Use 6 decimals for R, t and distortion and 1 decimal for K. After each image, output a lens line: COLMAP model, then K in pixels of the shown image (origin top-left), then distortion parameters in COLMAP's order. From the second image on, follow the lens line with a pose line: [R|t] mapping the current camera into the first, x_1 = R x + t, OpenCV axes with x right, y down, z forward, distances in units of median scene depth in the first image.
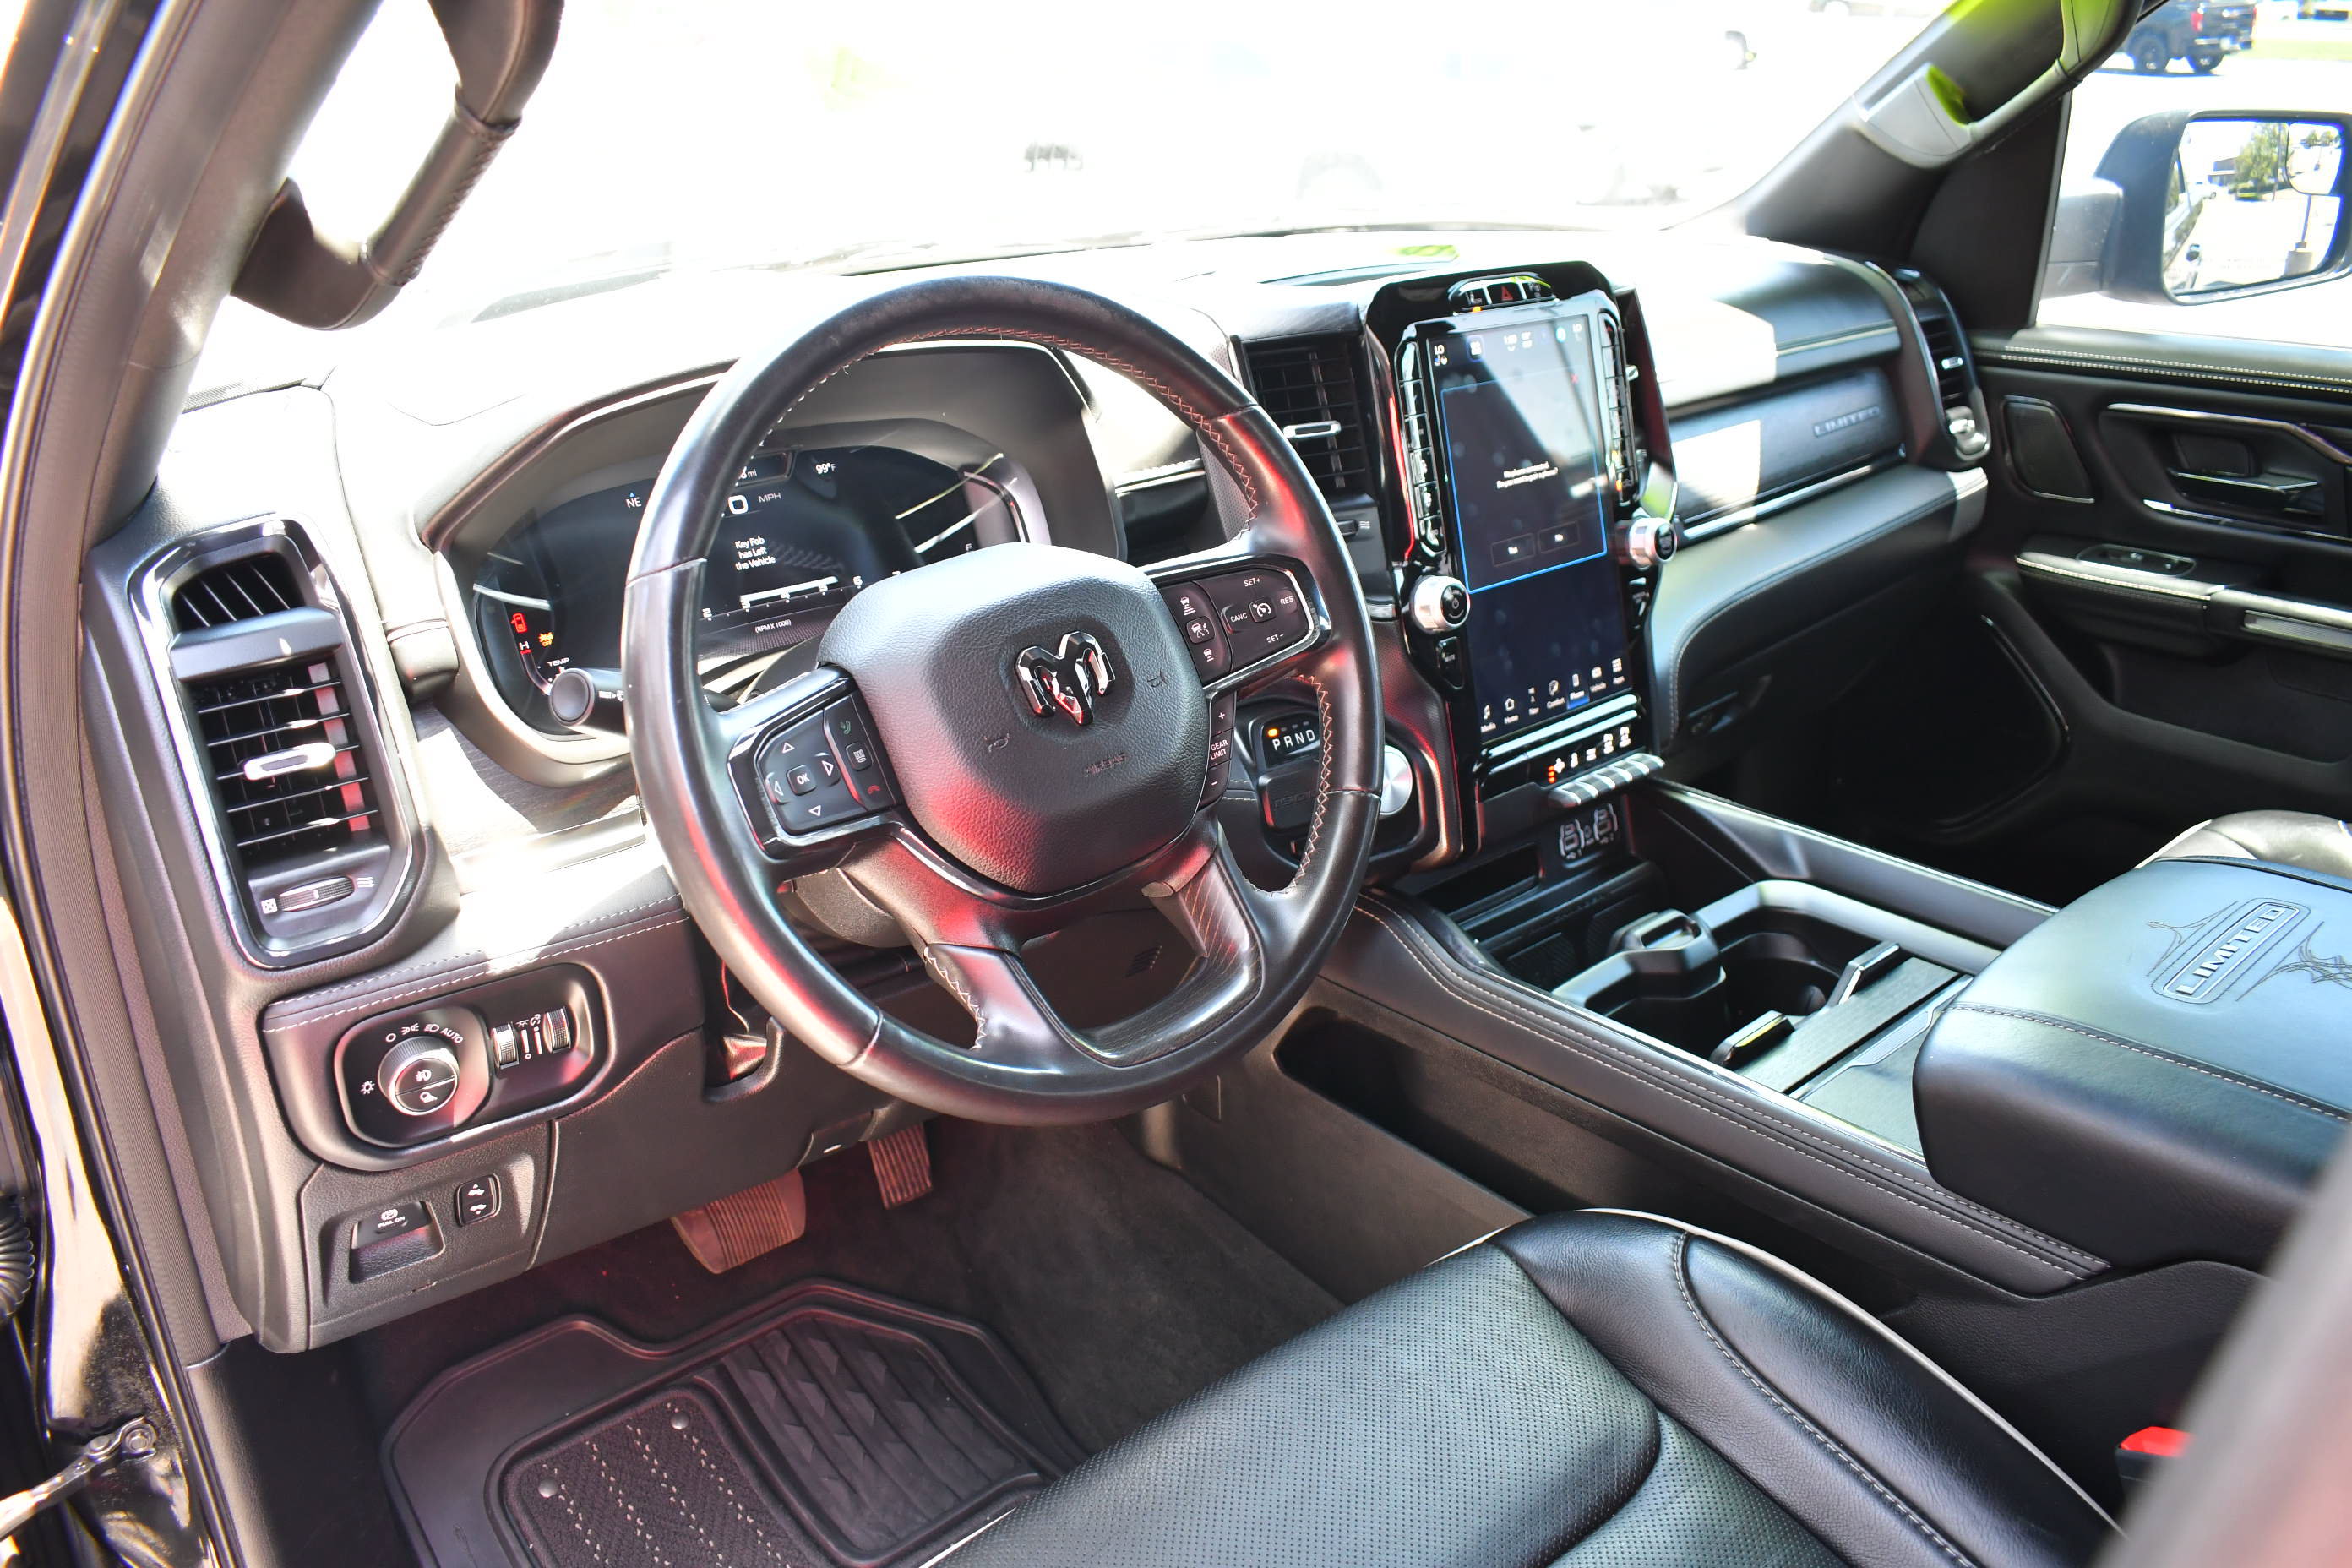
lens RADIAL K [[1841.7, 0, 1182.2], [0, 1841.7, 779.4], [0, 0, 1]] dist [-0.095576, 0.014546]
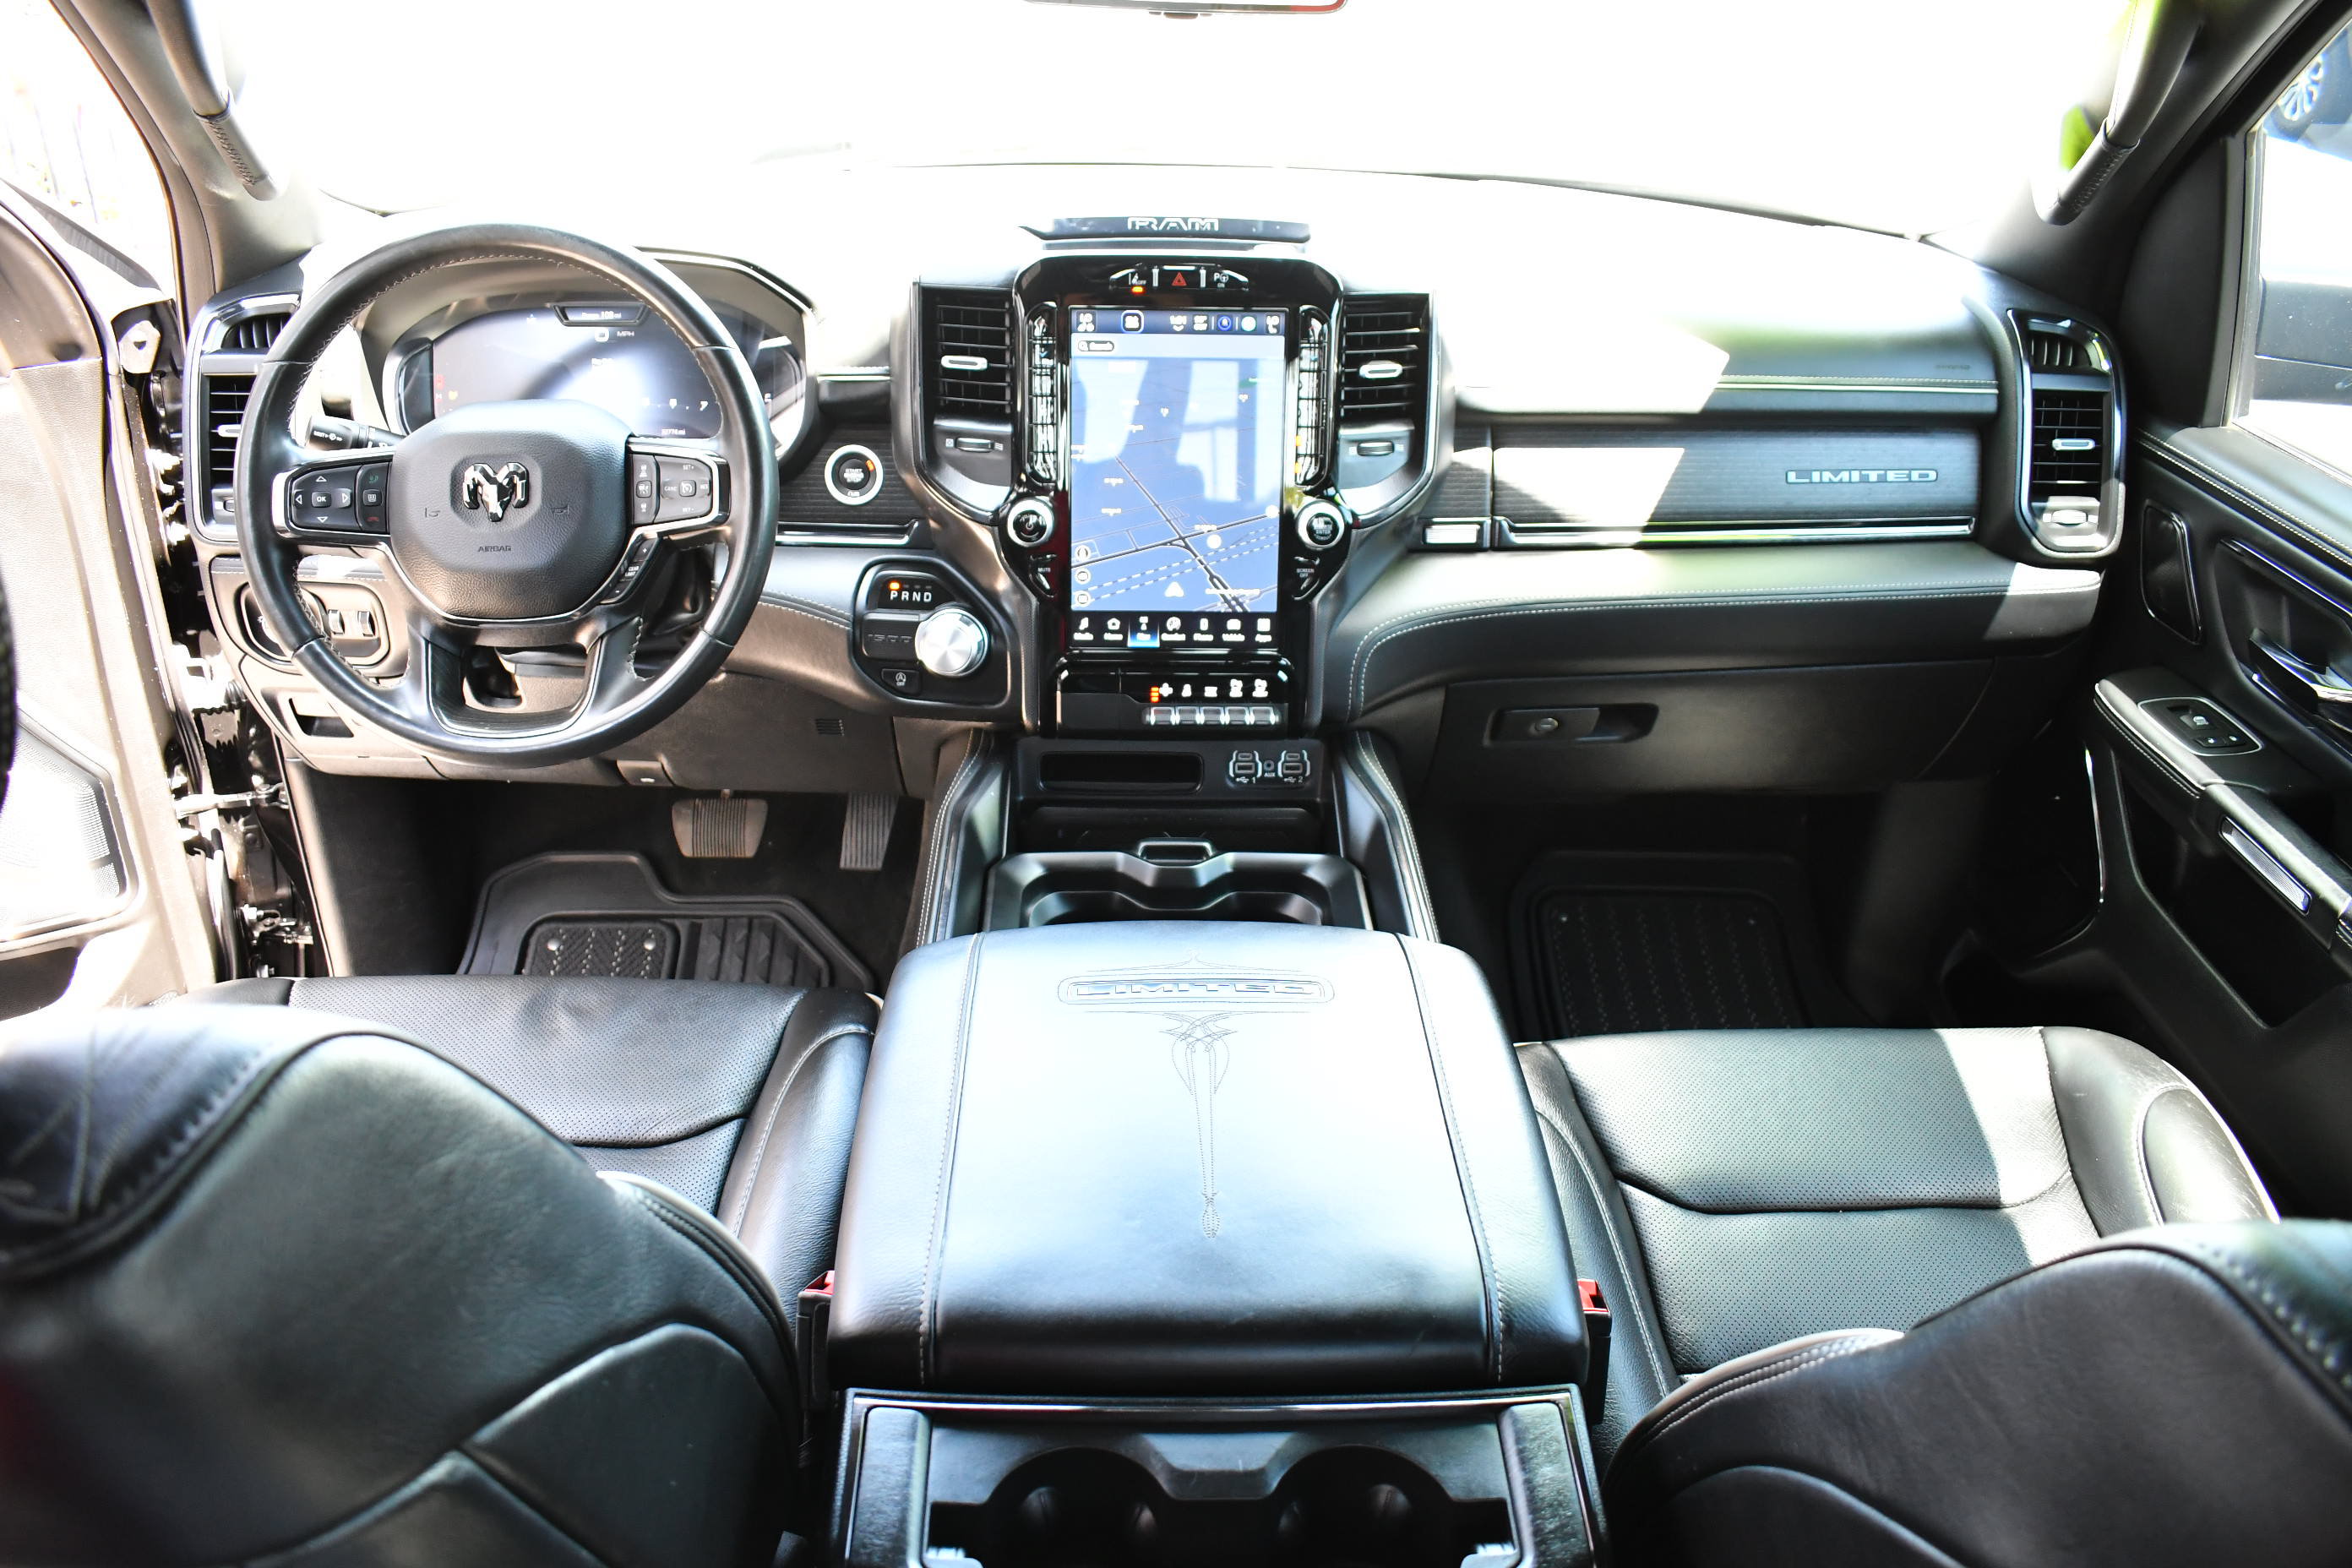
lens RADIAL K [[1841.7, 0, 1186.6], [0, 1841.7, 775.4], [0, 0, 1]] dist [-0.095576, 0.014546]
pose [[0.771230, 0.330927, -0.543776, 0.966347], [-0.267063, 0.943640, 0.195502, -0.209621], [0.577825, -0.005555, 0.816142, 0.059311]]
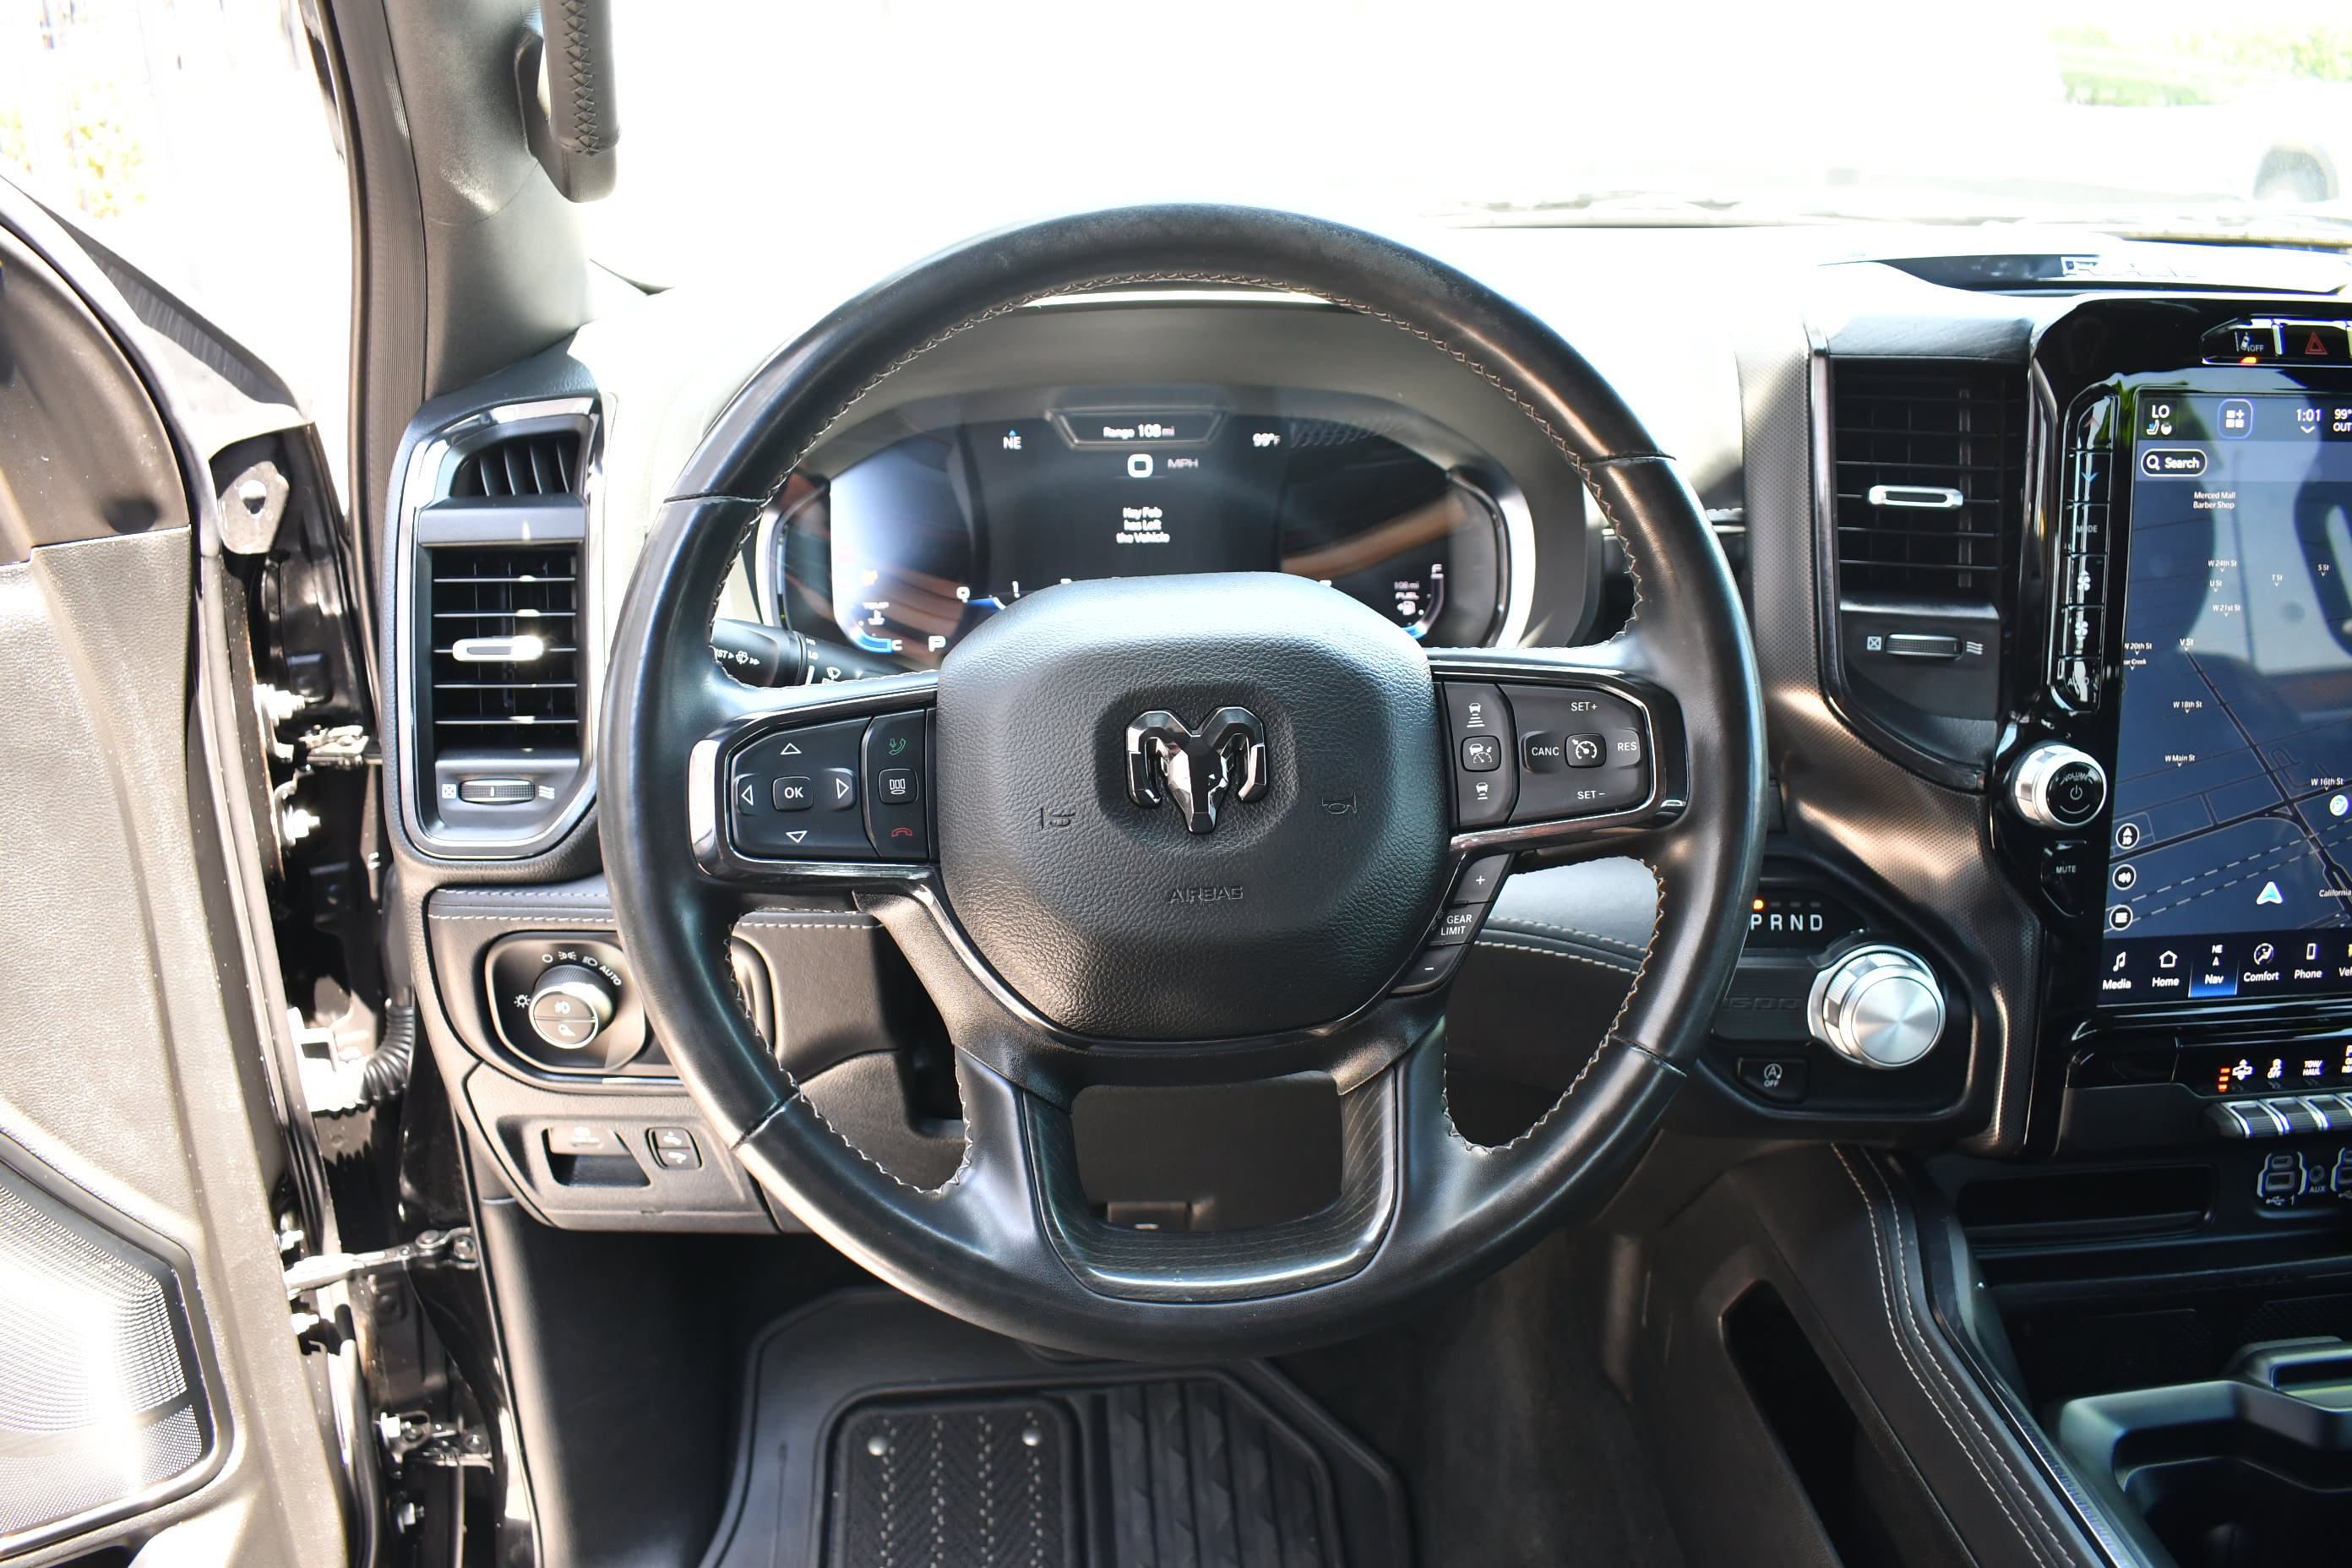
lens RADIAL K [[1841.7, 0, 1183.0], [0, 1841.7, 773.9], [0, 0, 1]] dist [-0.095576, 0.014546]
pose [[0.808375, 0.243970, -0.535732, 0.237946], [-0.236388, 0.968009, 0.084137, -0.082104], [0.539120, 0.058627, 0.840186, 0.286806]]
